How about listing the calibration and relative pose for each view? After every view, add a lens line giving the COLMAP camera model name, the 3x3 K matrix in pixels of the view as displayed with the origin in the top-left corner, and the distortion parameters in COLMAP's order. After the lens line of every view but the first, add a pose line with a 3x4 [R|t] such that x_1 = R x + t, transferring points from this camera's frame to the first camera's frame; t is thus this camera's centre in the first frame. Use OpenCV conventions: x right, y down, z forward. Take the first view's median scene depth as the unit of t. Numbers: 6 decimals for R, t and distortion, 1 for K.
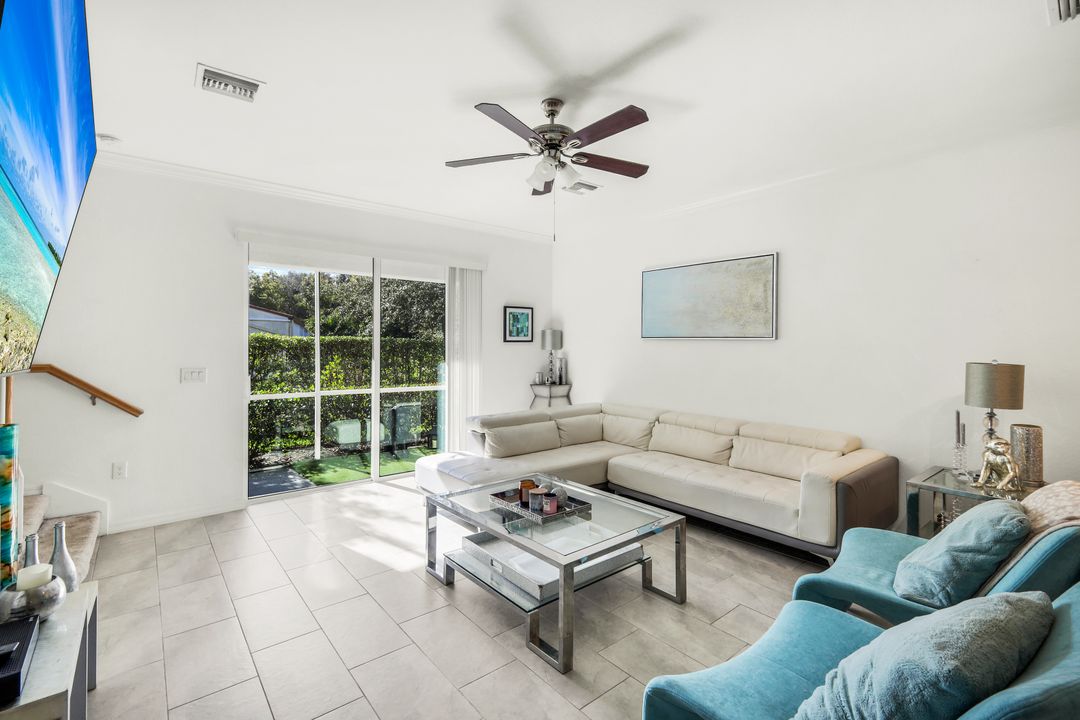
lens RADIAL K [[486.6, 0, 543.2], [0, 486.6, 348.0], [0, 0, 1]] dist [0.002198, 0.000259]
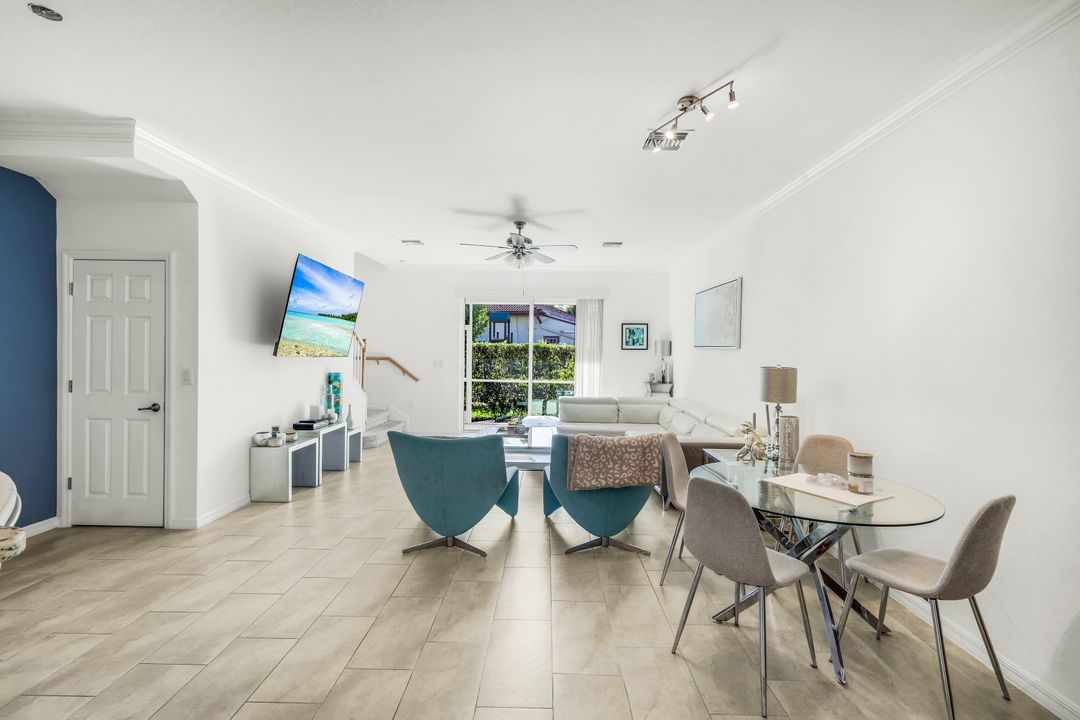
lens RADIAL K [[474.7, 0, 541.4], [0, 474.7, 357.4], [0, 0, 1]] dist [0.002245, -0.000032]
pose [[0.761766, 0.017660, -0.647611, 0.608186], [-0.016585, 0.999832, 0.007756, 0.002940], [0.647640, 0.004832, 0.761932, -0.166047]]
